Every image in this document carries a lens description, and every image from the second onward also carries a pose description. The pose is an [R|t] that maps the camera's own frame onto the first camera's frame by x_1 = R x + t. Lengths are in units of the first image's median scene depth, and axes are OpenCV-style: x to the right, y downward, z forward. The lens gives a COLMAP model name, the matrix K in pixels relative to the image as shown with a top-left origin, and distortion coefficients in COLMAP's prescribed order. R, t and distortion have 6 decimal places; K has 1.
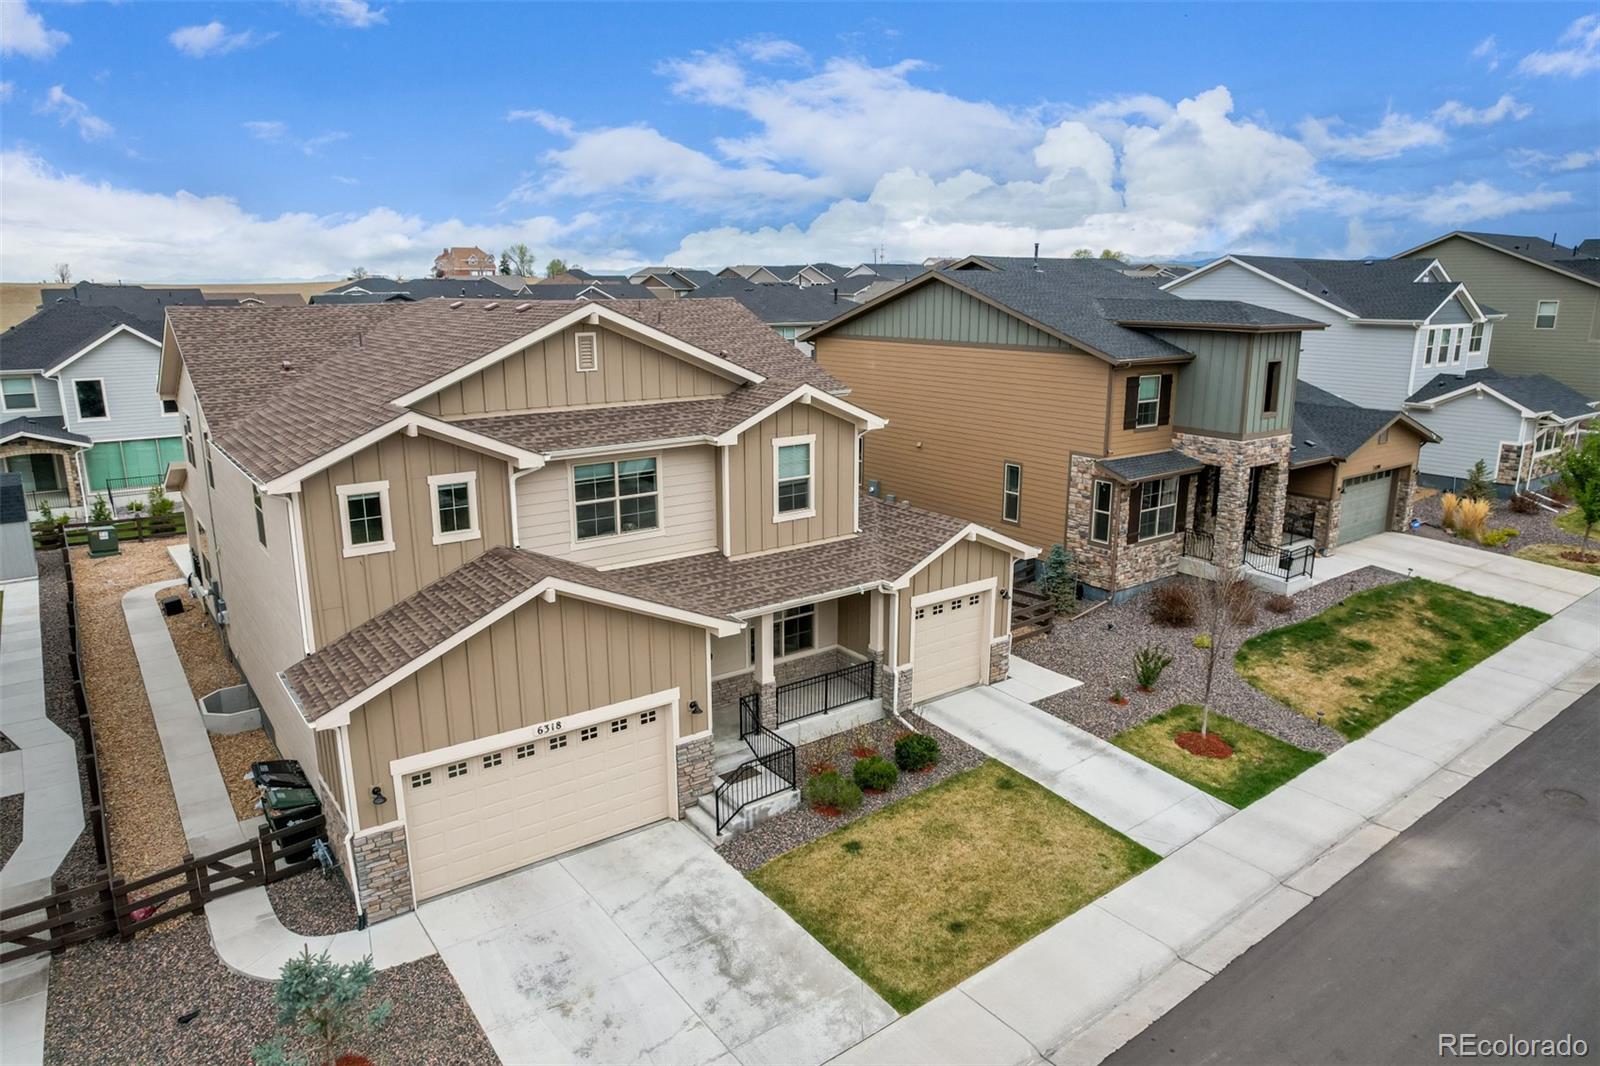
lens RADIAL K [[1003.5, 0, 800.0], [0, 1003.5, 533.0], [0, 0, 1]] dist [-0.040772, 0.000468]
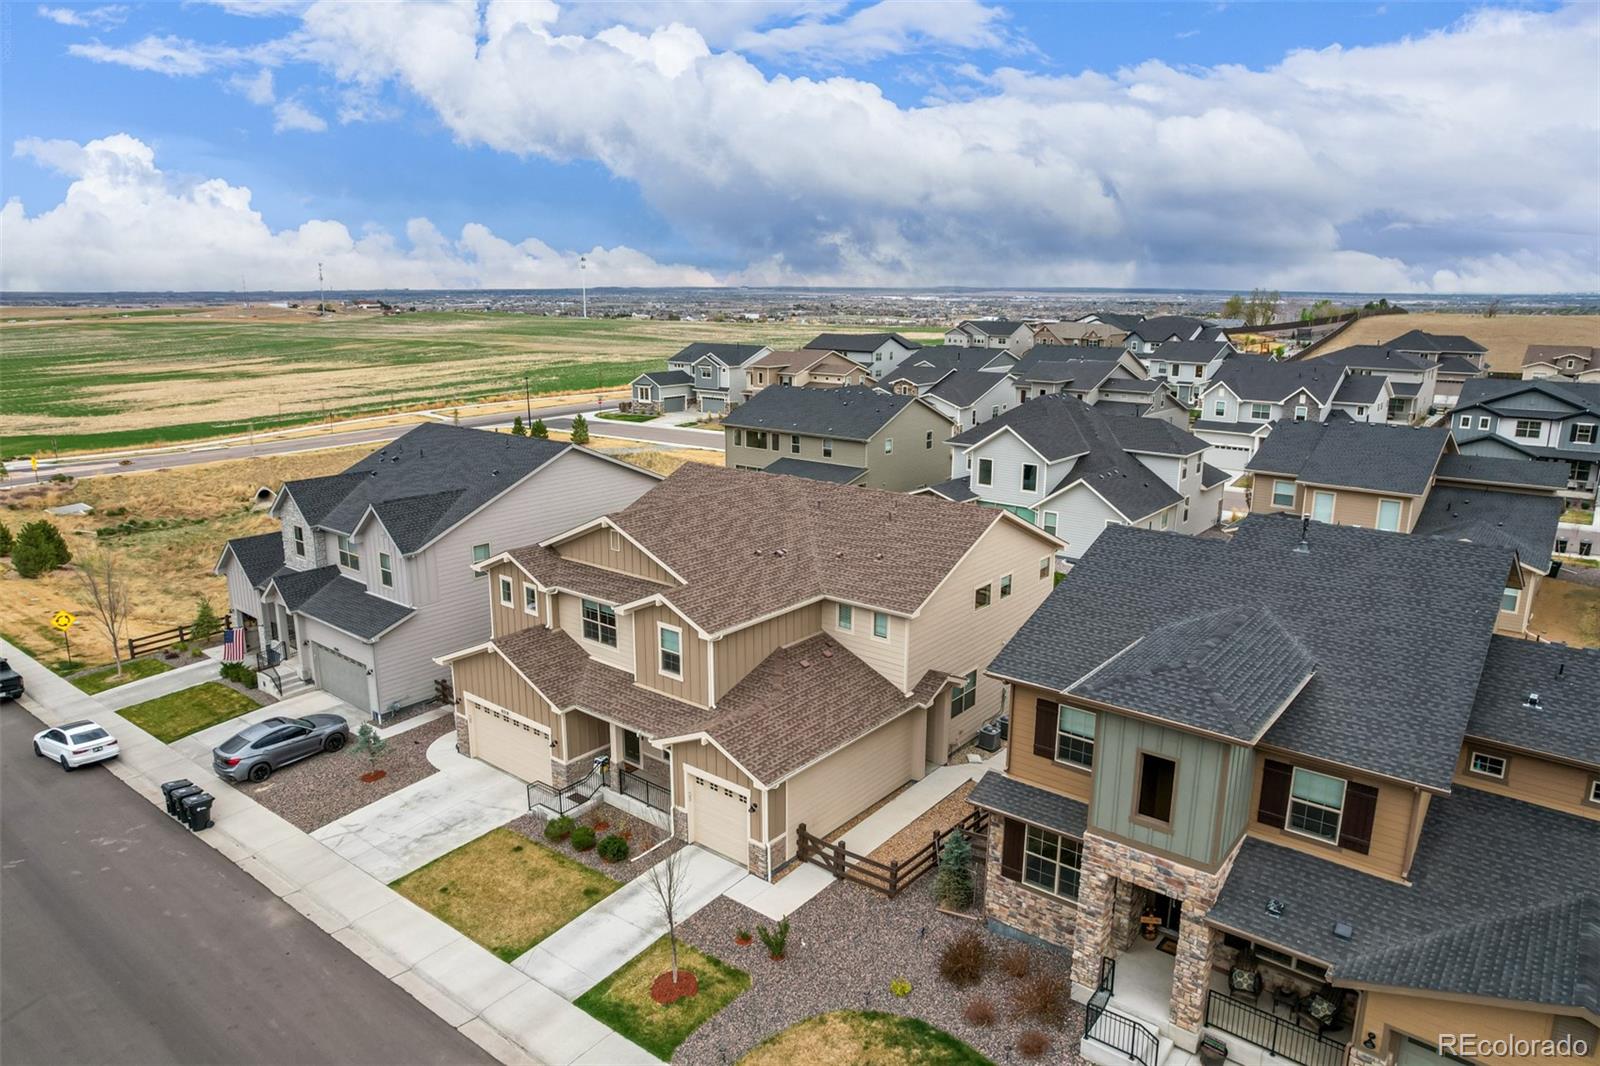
lens RADIAL K [[1003.5, 0, 800.0], [0, 1003.5, 533.0], [0, 0, 1]] dist [-0.040772, 0.000468]
pose [[0.262035, 0.225908, -0.938245, 1.469715], [-0.239117, 0.957098, 0.163666, -0.536746], [0.934966, 0.181465, 0.304811, 0.721285]]
